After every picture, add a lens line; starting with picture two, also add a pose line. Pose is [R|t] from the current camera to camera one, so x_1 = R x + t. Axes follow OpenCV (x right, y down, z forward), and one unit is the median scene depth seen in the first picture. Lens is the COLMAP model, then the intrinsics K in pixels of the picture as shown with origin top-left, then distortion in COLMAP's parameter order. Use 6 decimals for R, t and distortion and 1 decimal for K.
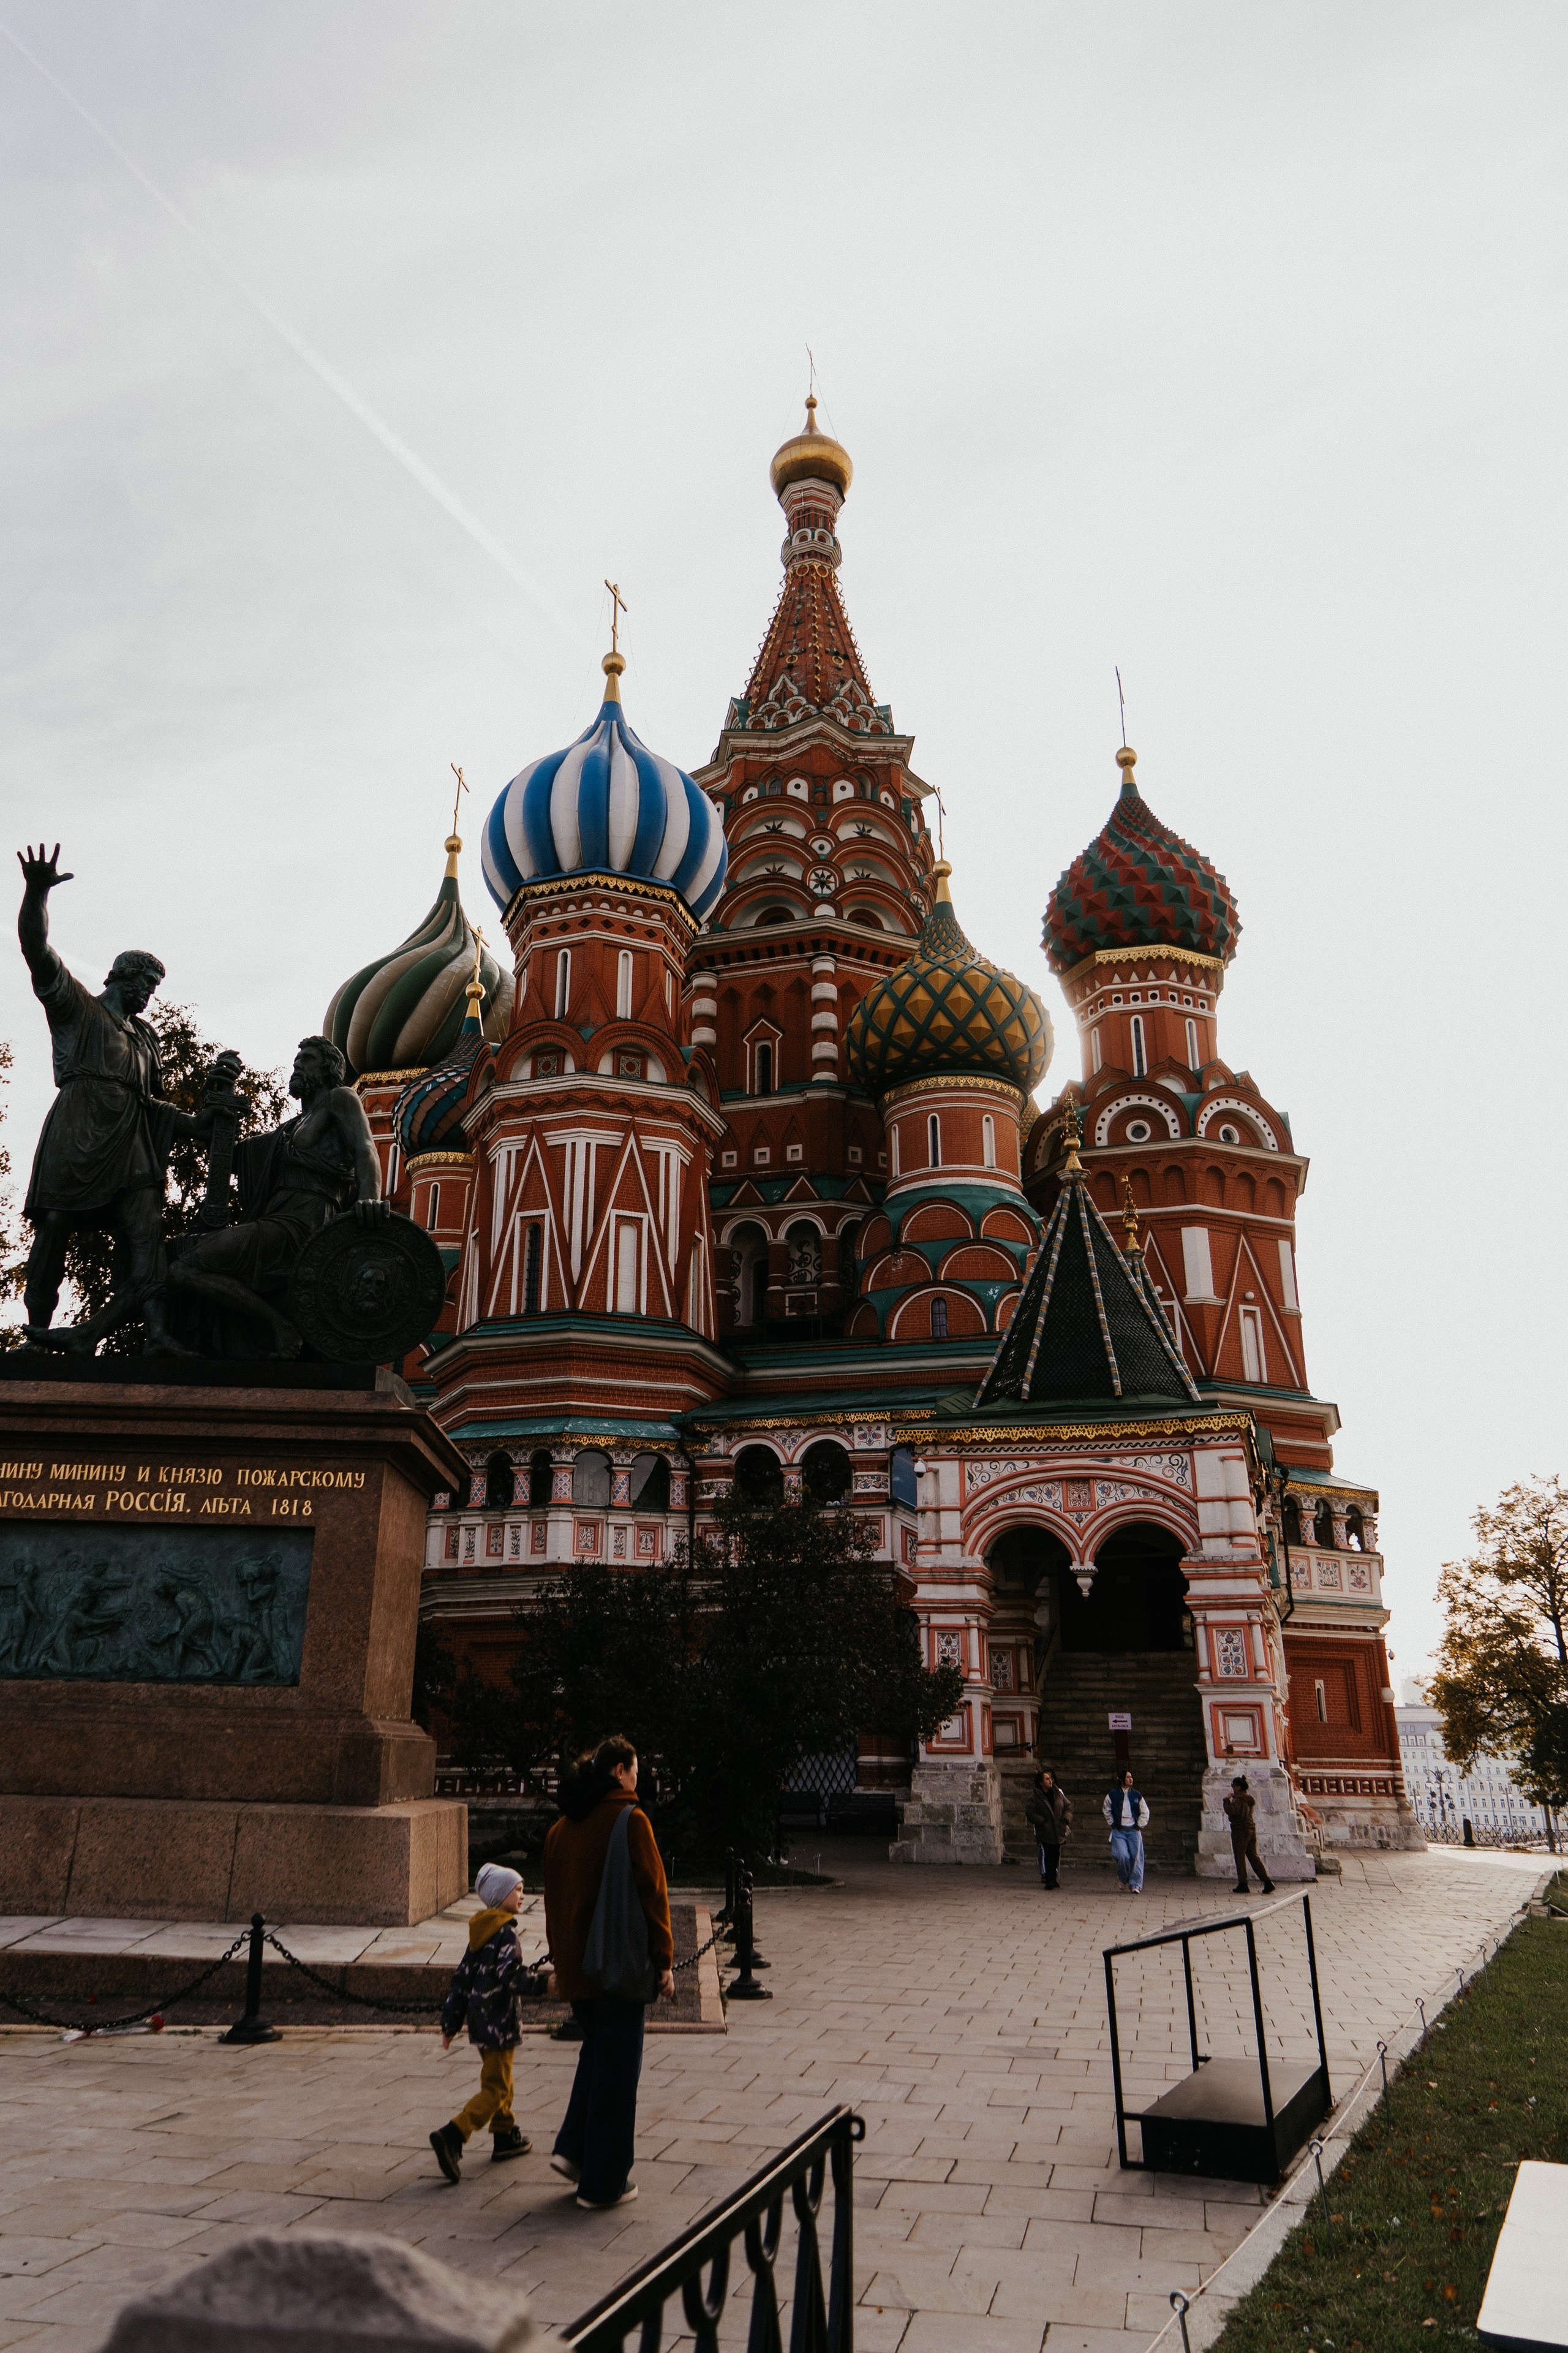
lens RADIAL K [[1654.9, 0, 666.0], [0, 1654.9, 1073.8], [0, 0, 1]] dist [-0.024389, 0.020533]
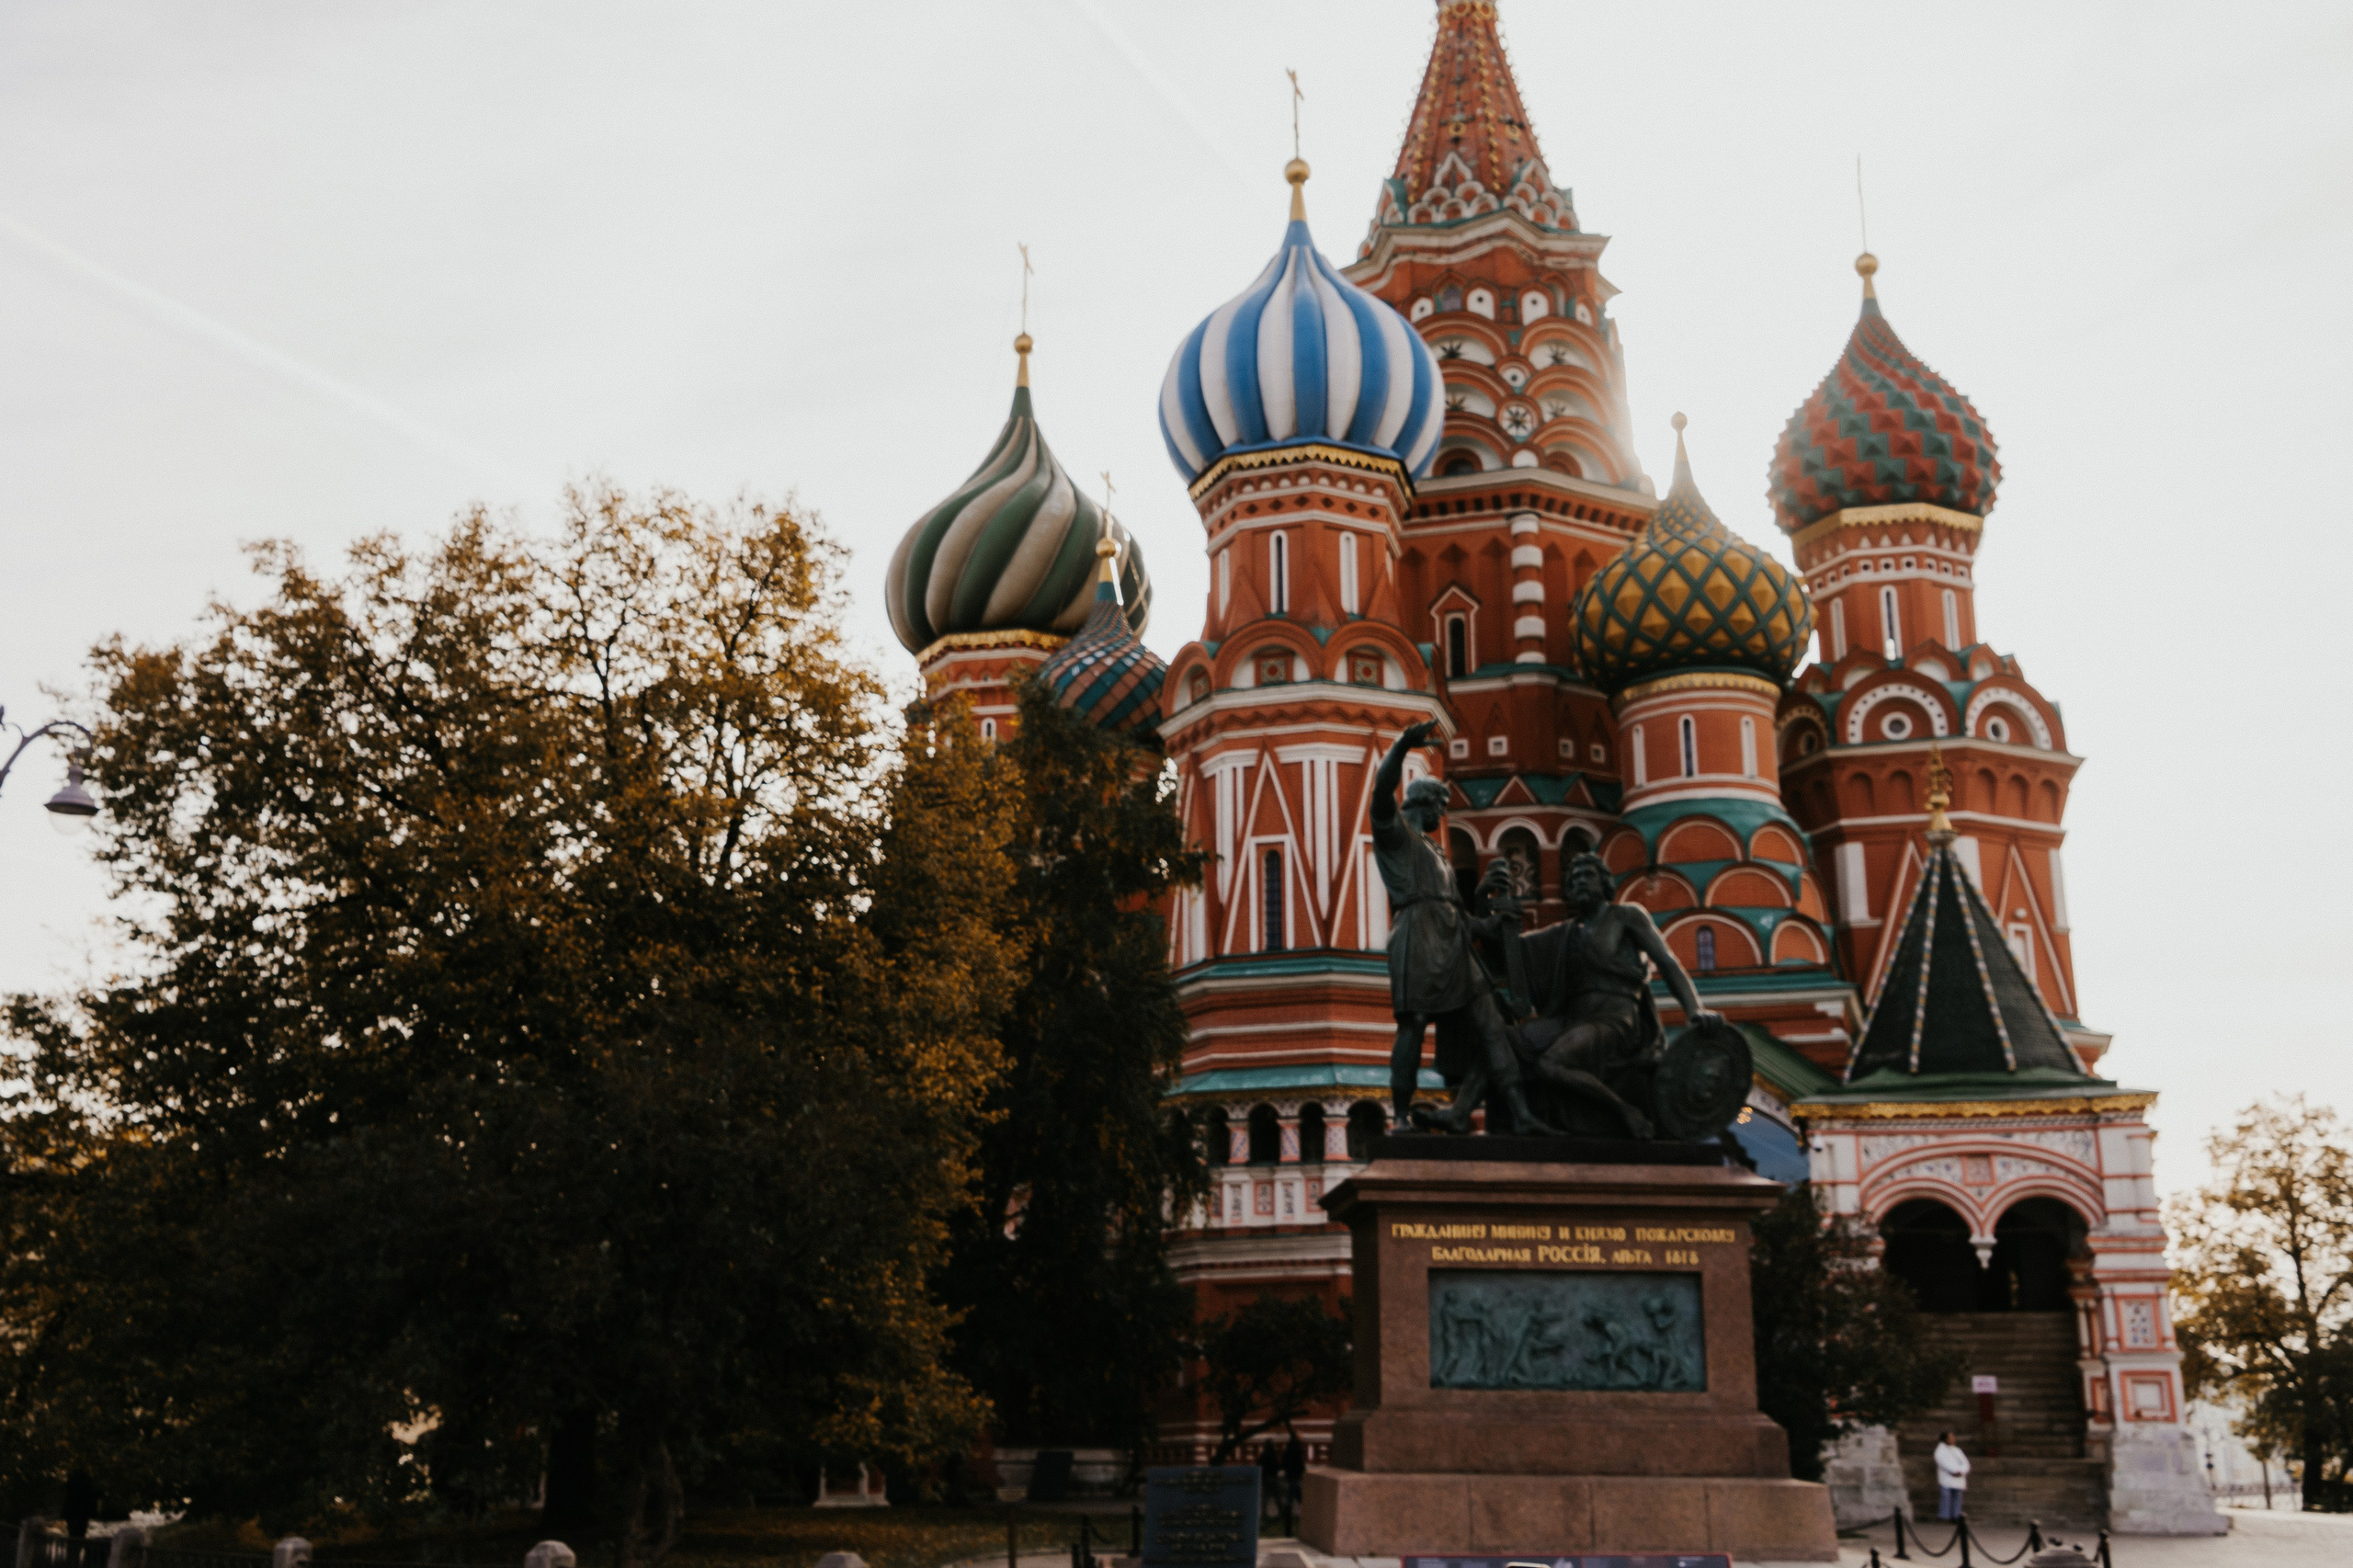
lens RADIAL K [[2193.1, 0, 1135.7], [0, 2193.1, 757.7], [0, 0, 1]] dist [-0.009102, 0.000000]
pose [[0.999382, -0.000909, 0.035151, -0.173846], [-0.002743, 0.994605, 0.103703, -0.074286], [-0.035055, -0.103735, 0.993987, -0.159753]]
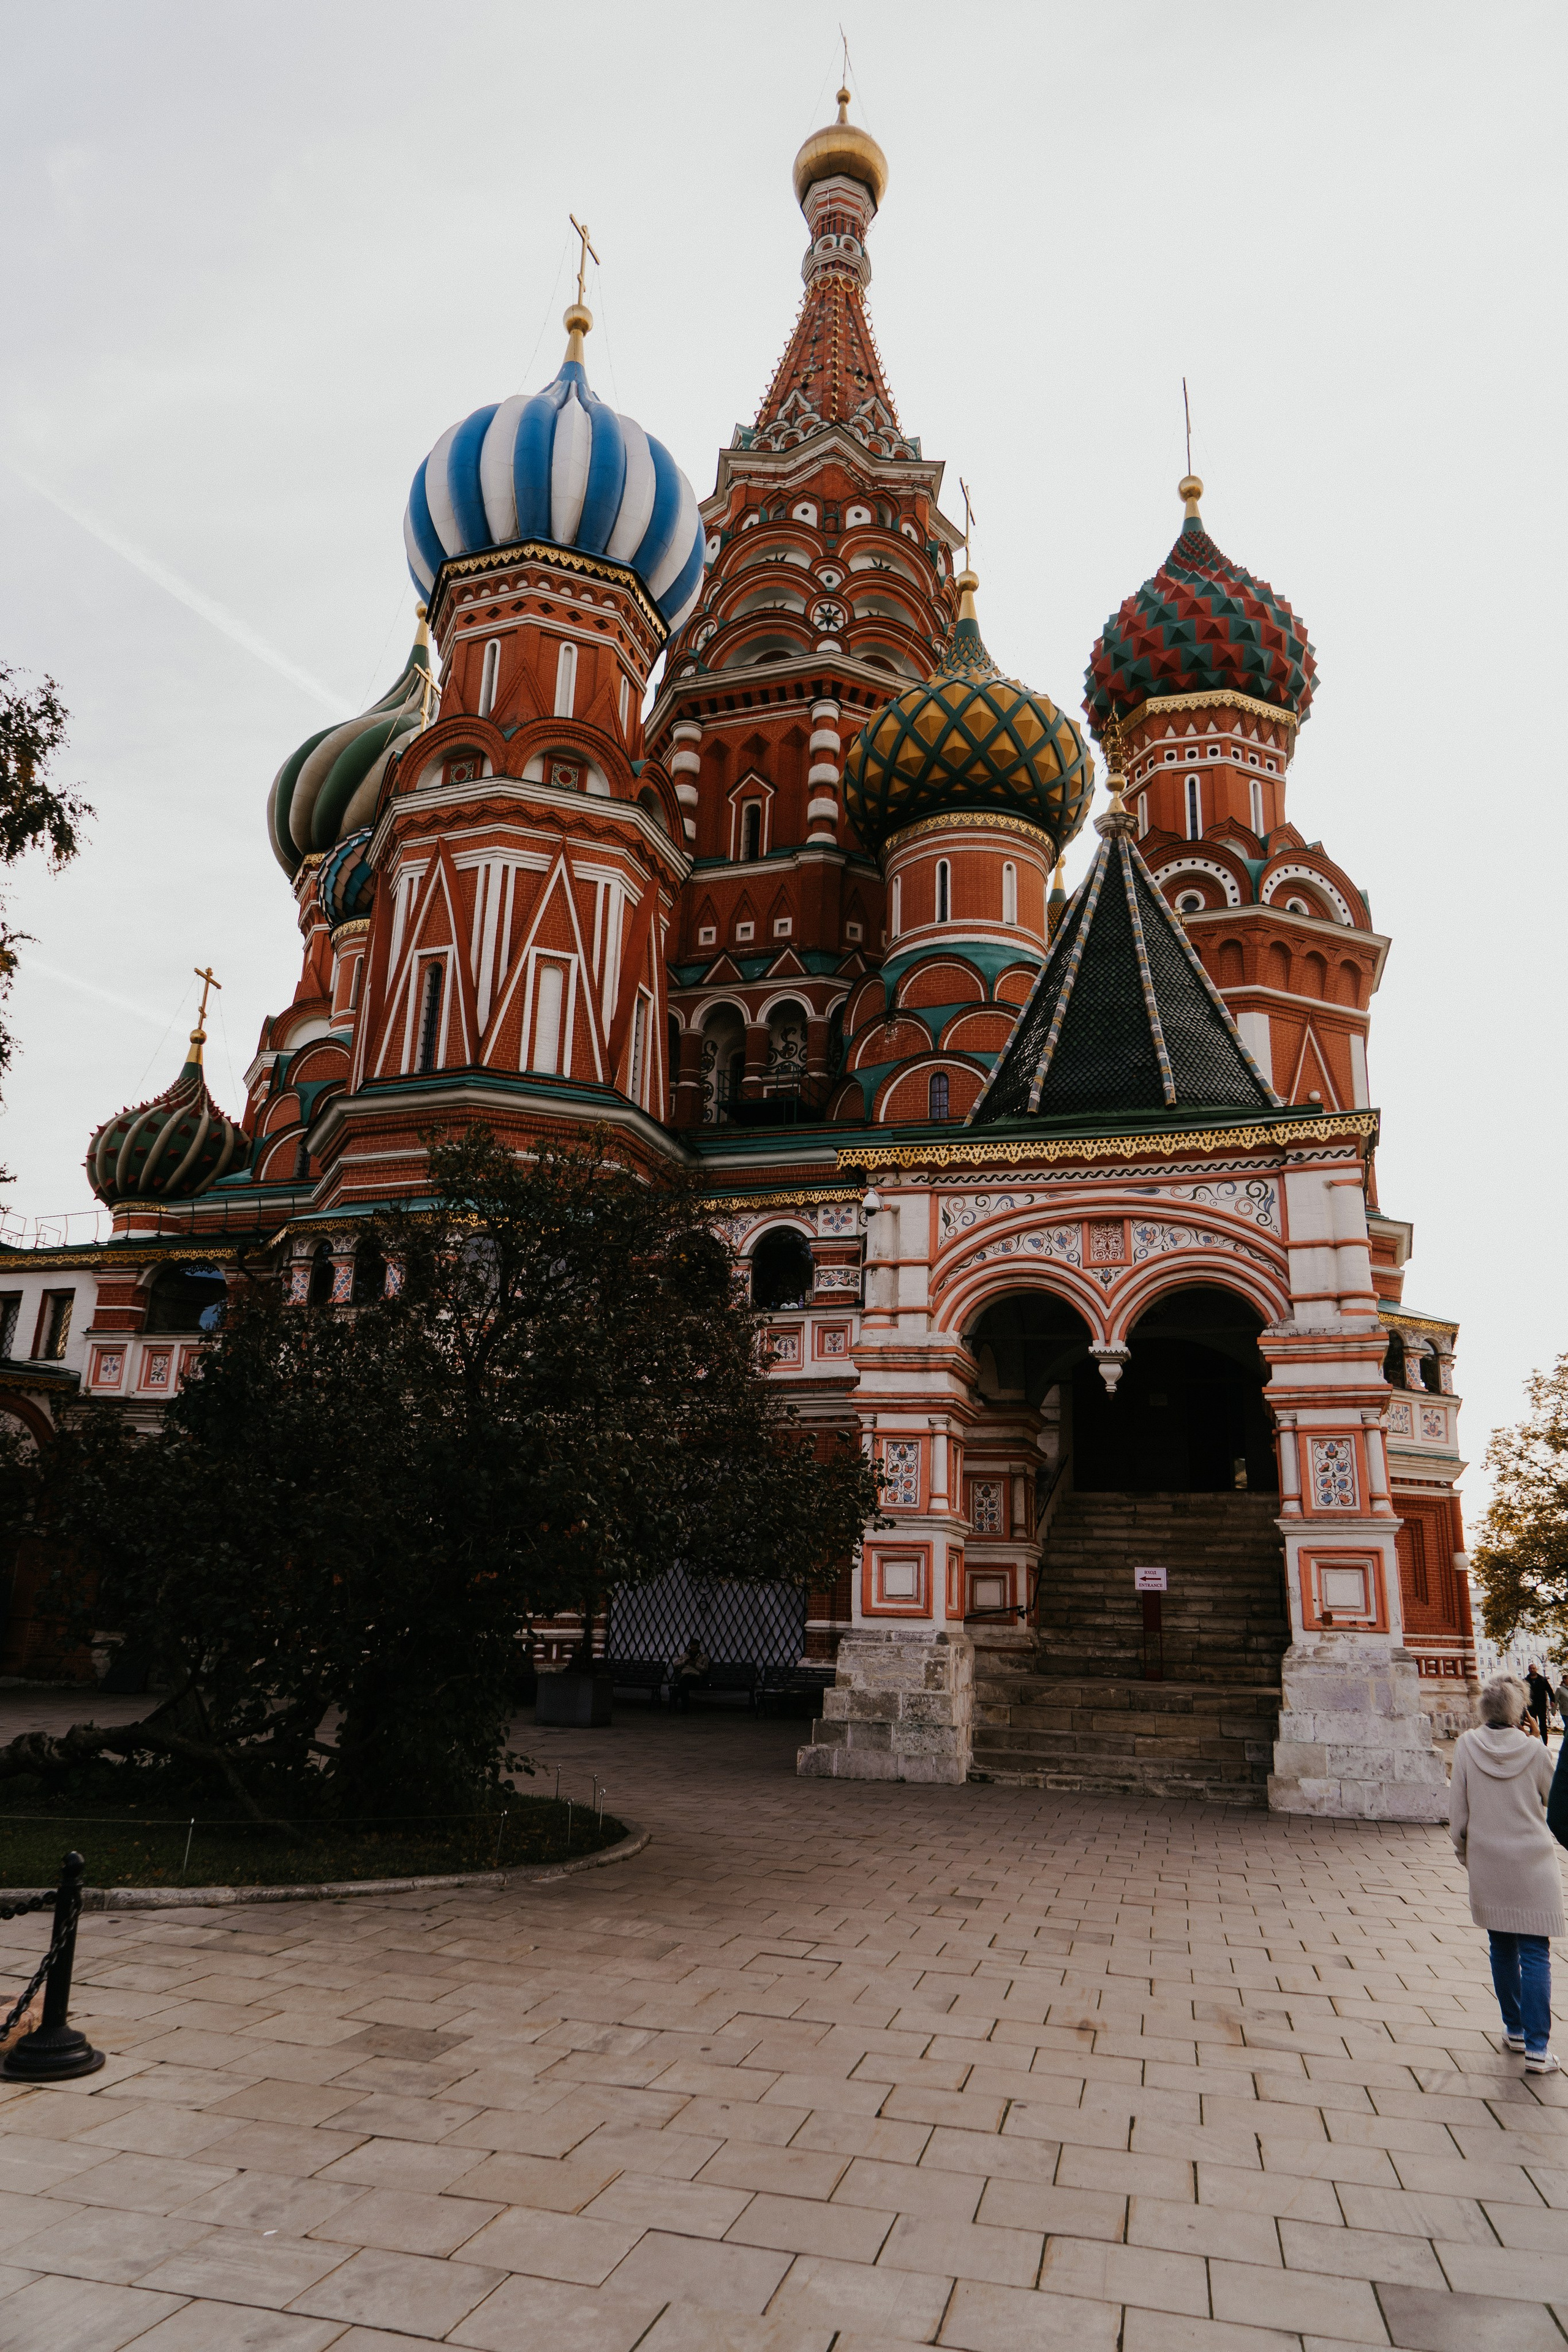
lens RADIAL K [[1594.5, 0, 732.0], [0, 1594.5, 1117.8], [0, 0, 1]] dist [-0.020527, 0.022773]
pose [[0.999732, 0.020281, 0.011160, 0.050942], [-0.021178, 0.995965, 0.087210, 0.084987], [-0.009346, -0.087423, 0.996127, 0.204952]]
